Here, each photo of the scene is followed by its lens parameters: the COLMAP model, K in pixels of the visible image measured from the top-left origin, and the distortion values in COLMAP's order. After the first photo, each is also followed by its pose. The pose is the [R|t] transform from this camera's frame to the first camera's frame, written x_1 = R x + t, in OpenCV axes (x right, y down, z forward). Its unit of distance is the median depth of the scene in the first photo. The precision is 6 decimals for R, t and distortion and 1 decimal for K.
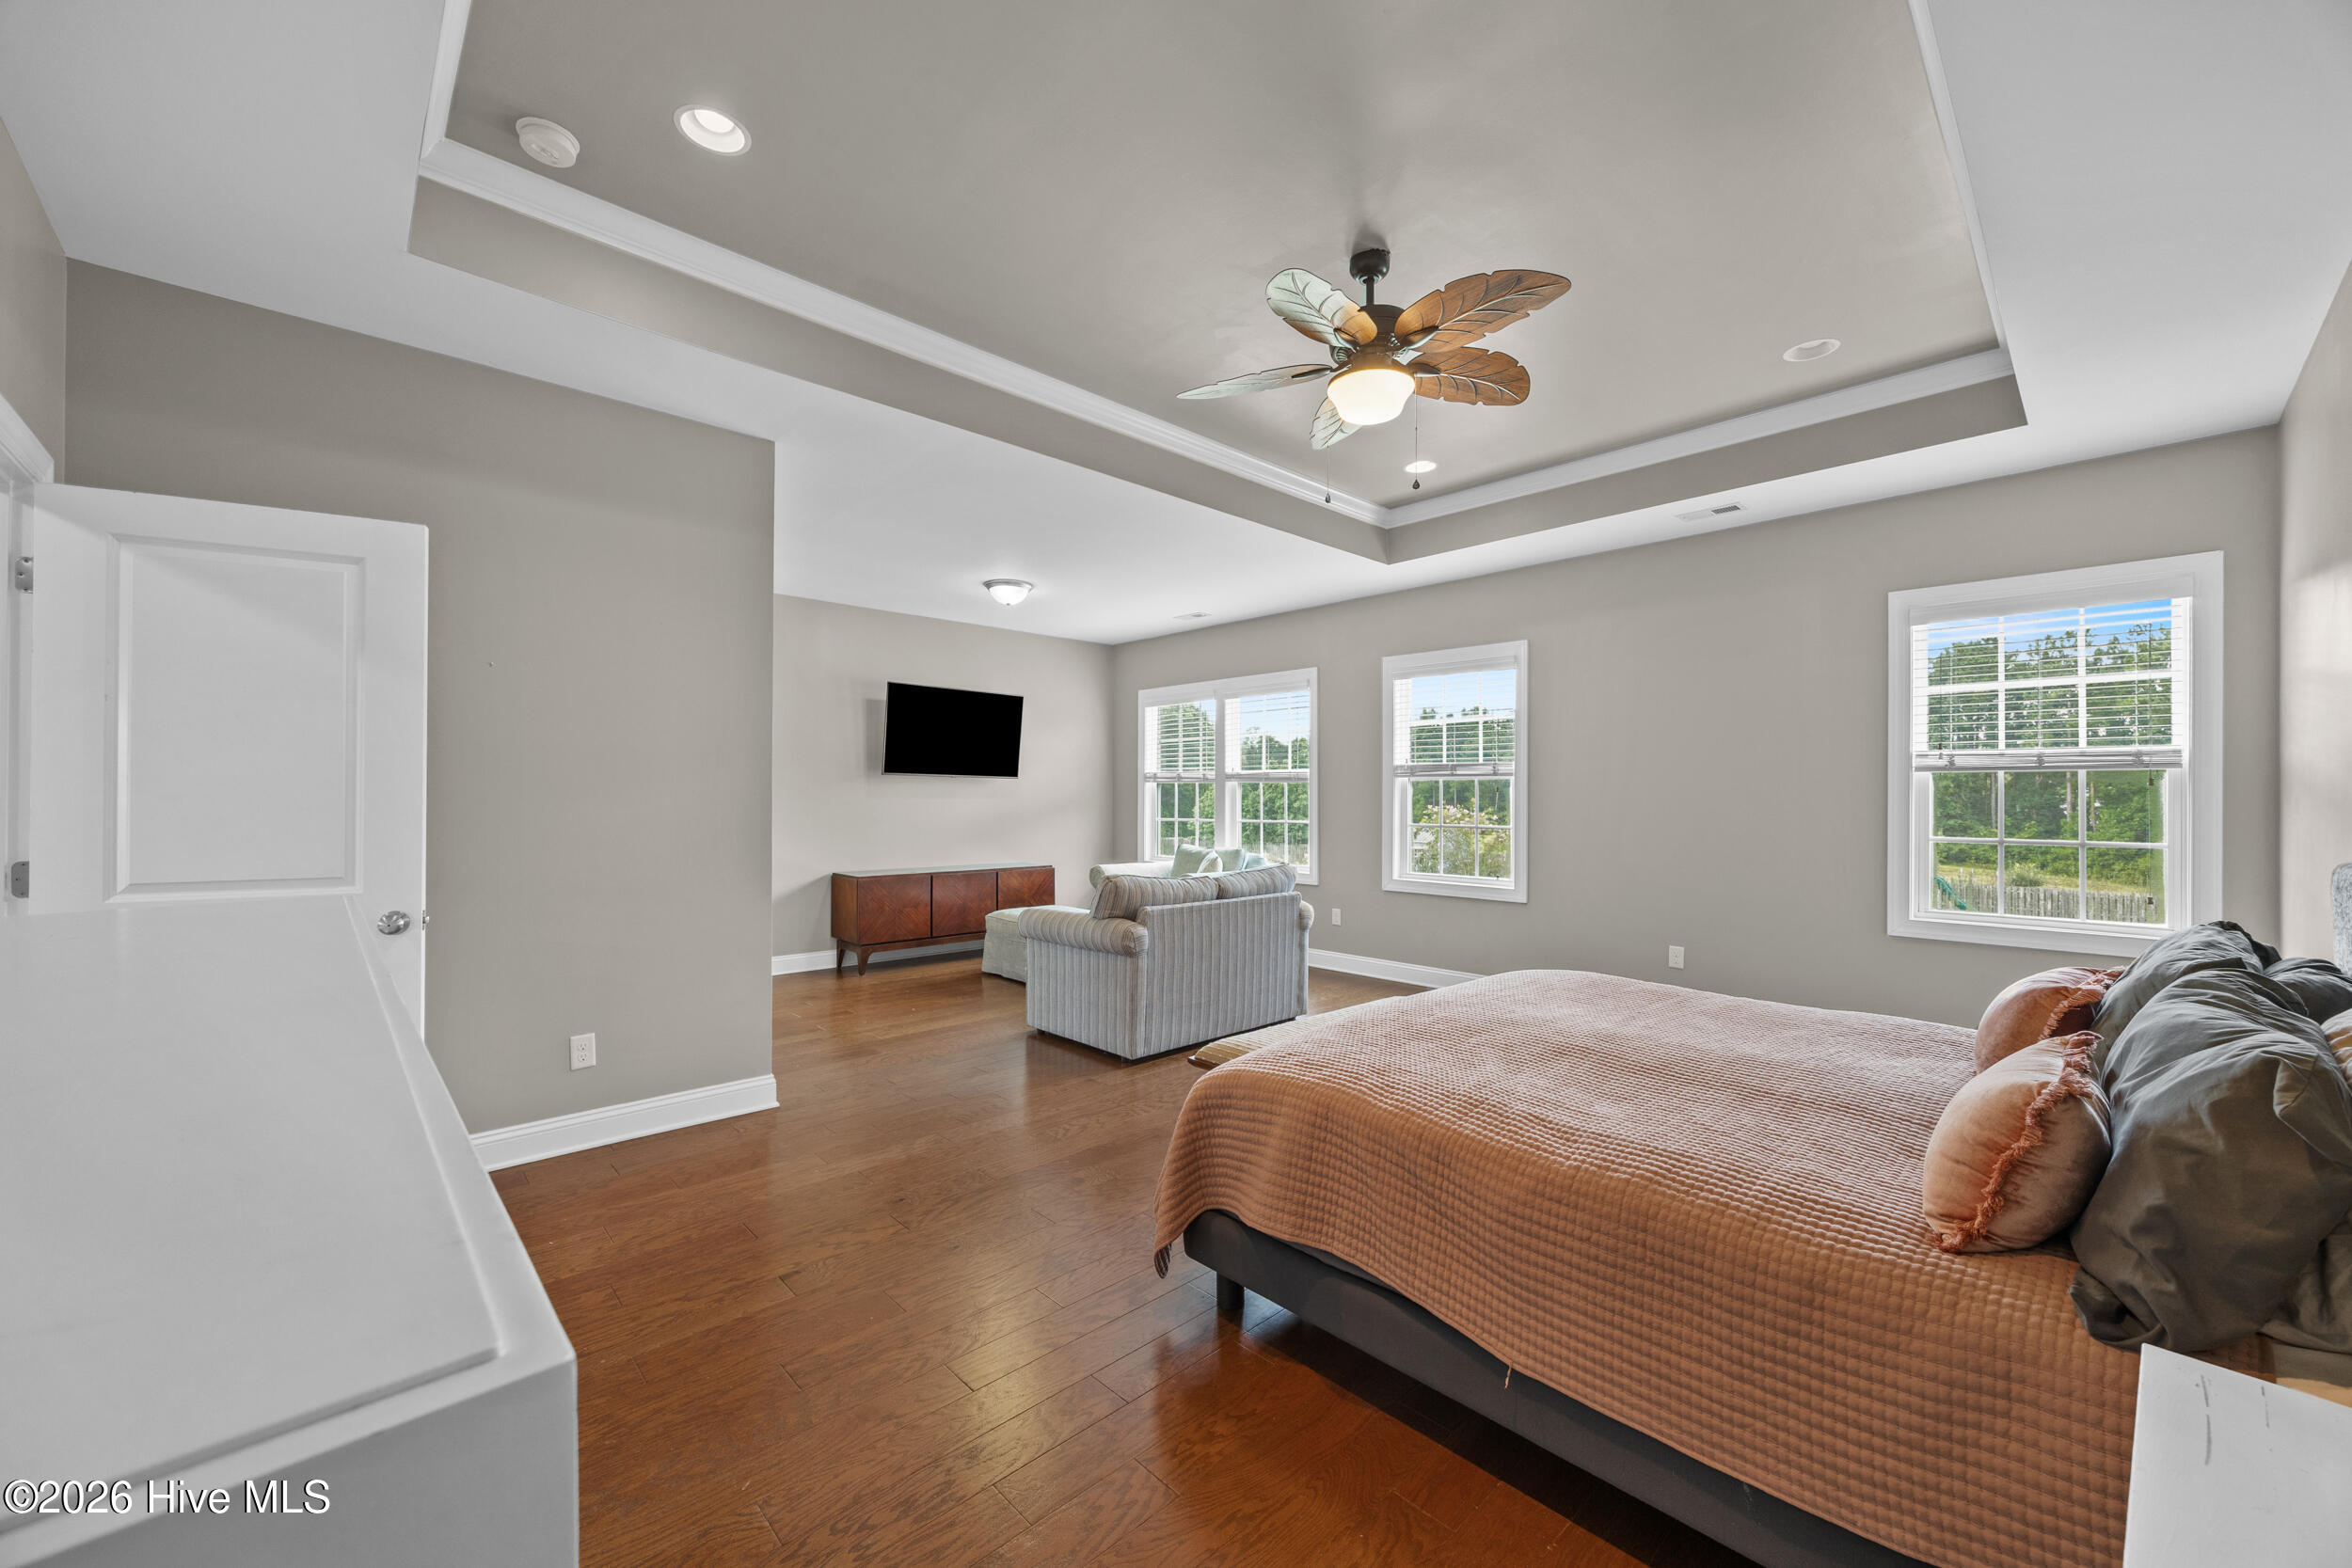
lens RADIAL K [[902.2, 0, 1181.6], [0, 902.2, 787.2], [0, 0, 1]] dist [-0.000943, 0.000014]
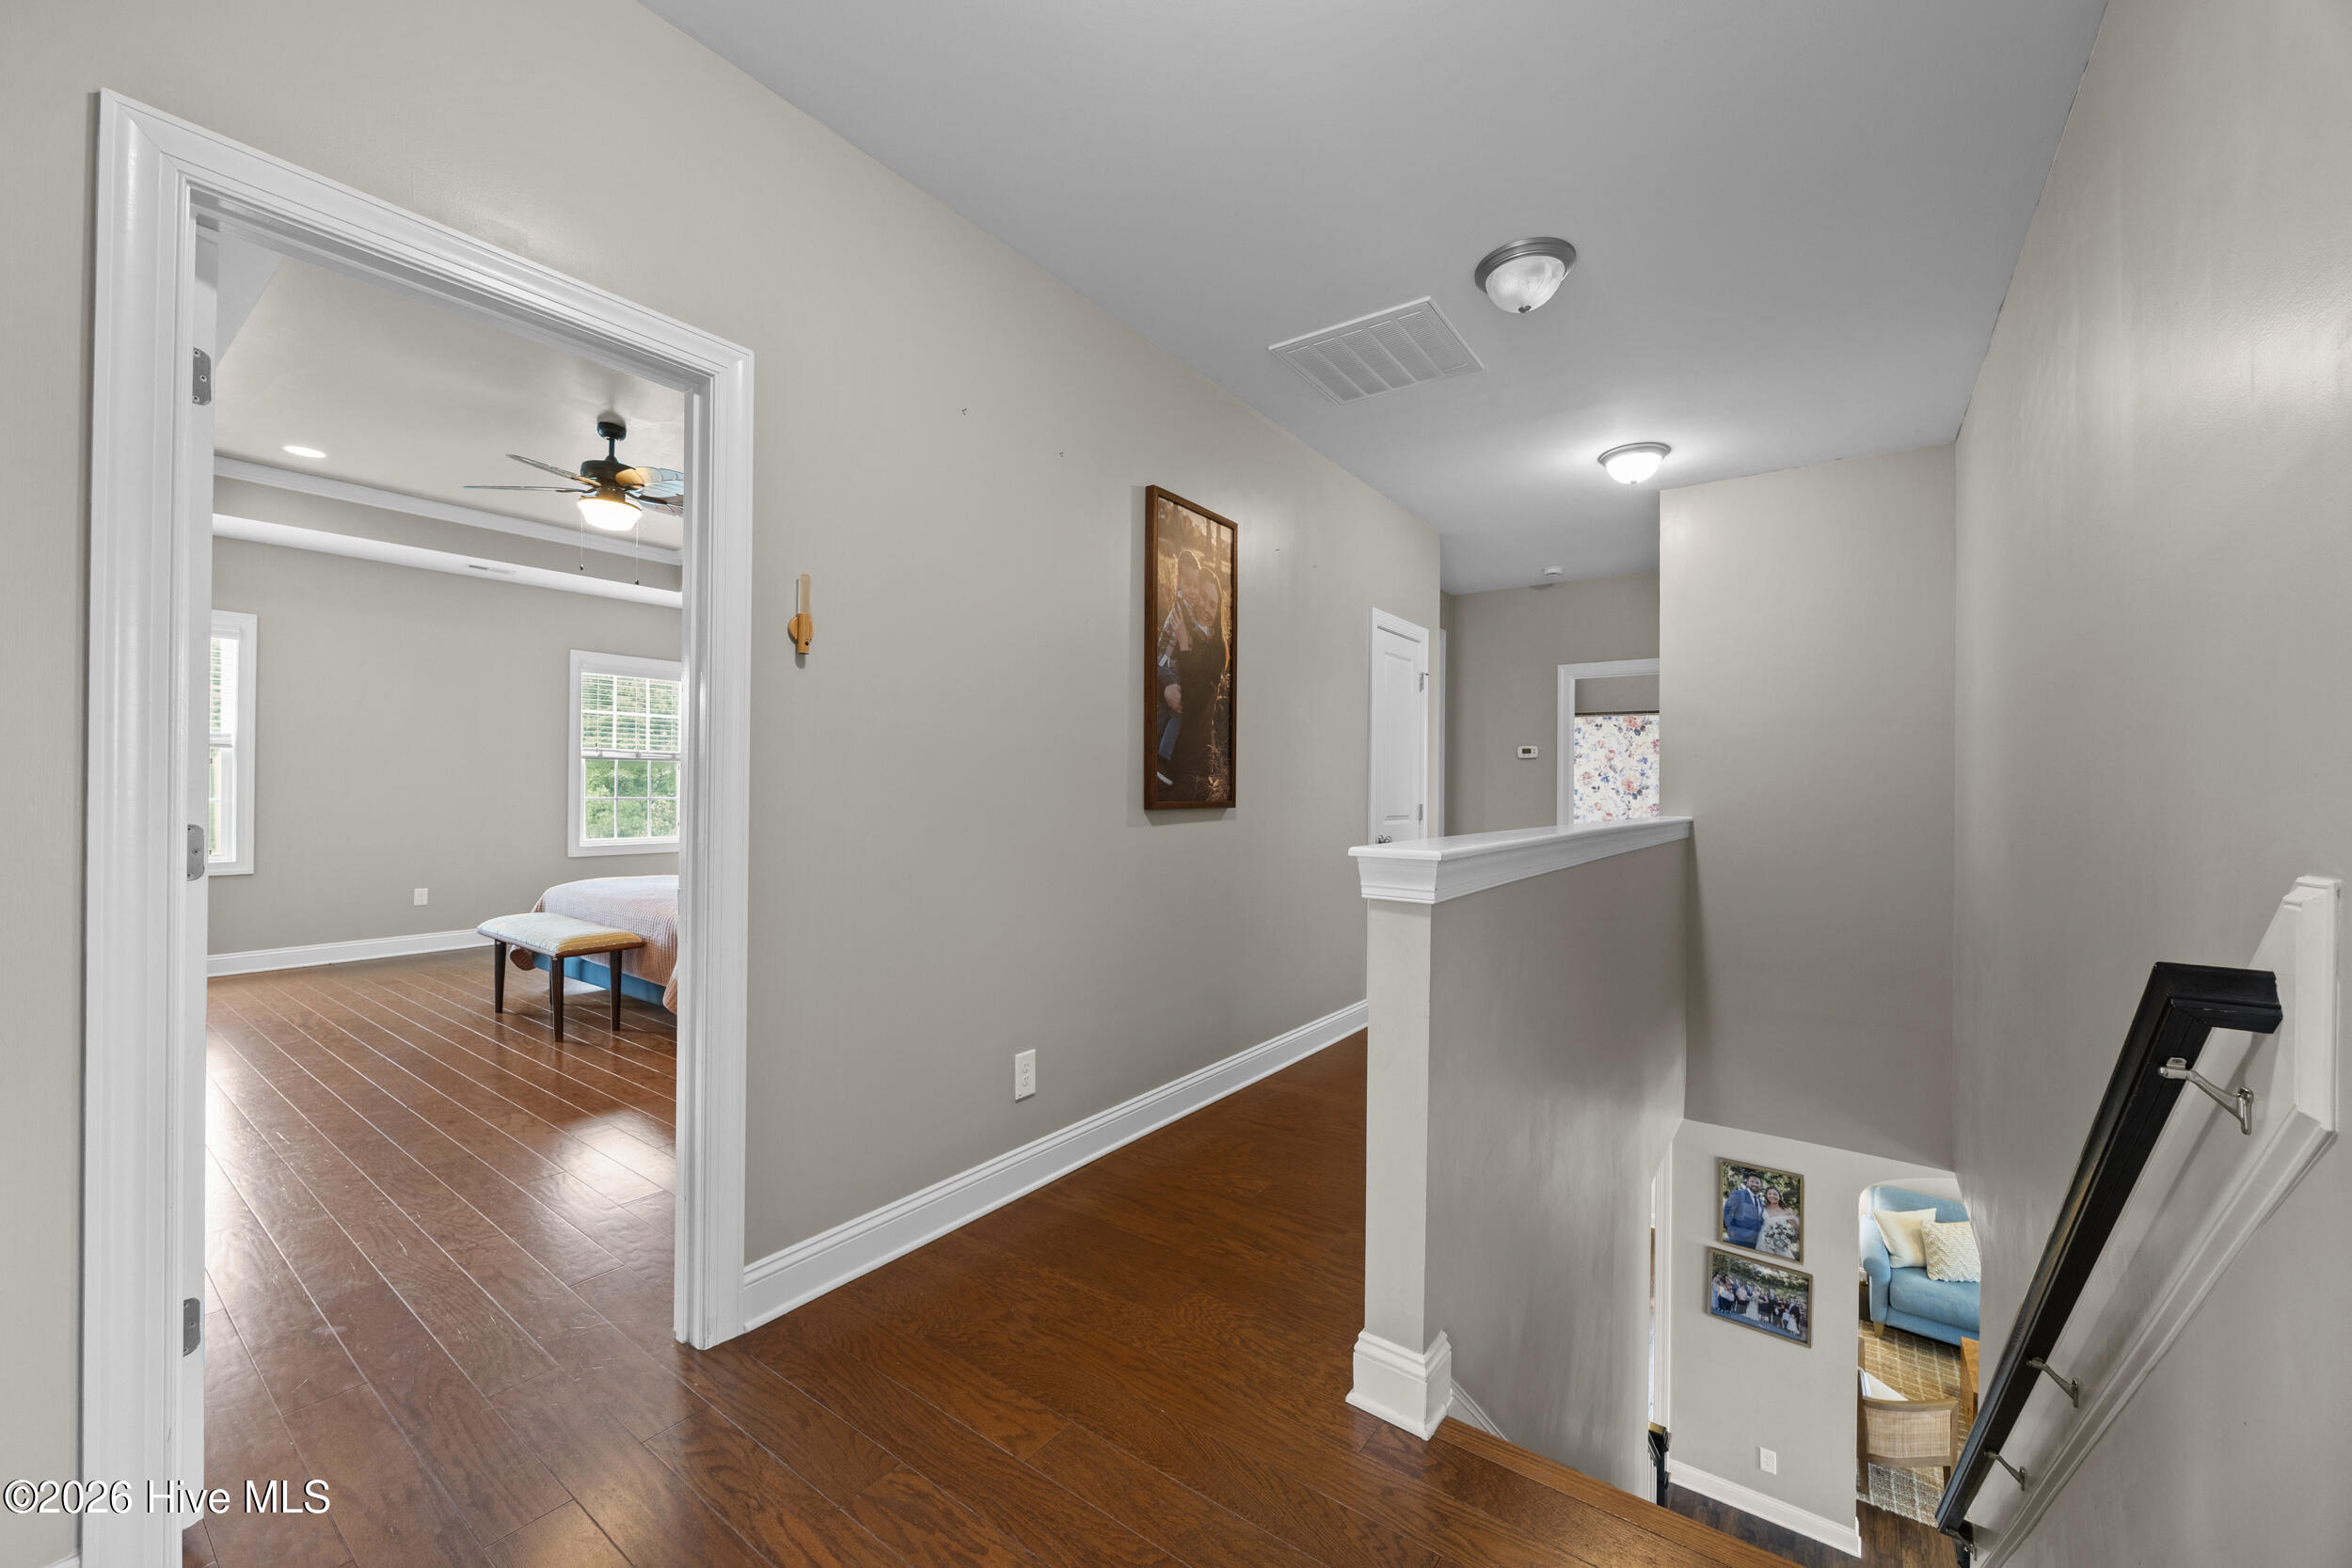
lens RADIAL K [[902.2, 0, 1181.6], [0, 902.2, 787.2], [0, 0, 1]] dist [-0.000943, 0.000014]
pose [[-0.174040, -0.003840, 0.984731, -1.026459], [-0.018550, 0.999828, 0.000620, 0.015143], [-0.984564, -0.018158, -0.174081, 0.192811]]
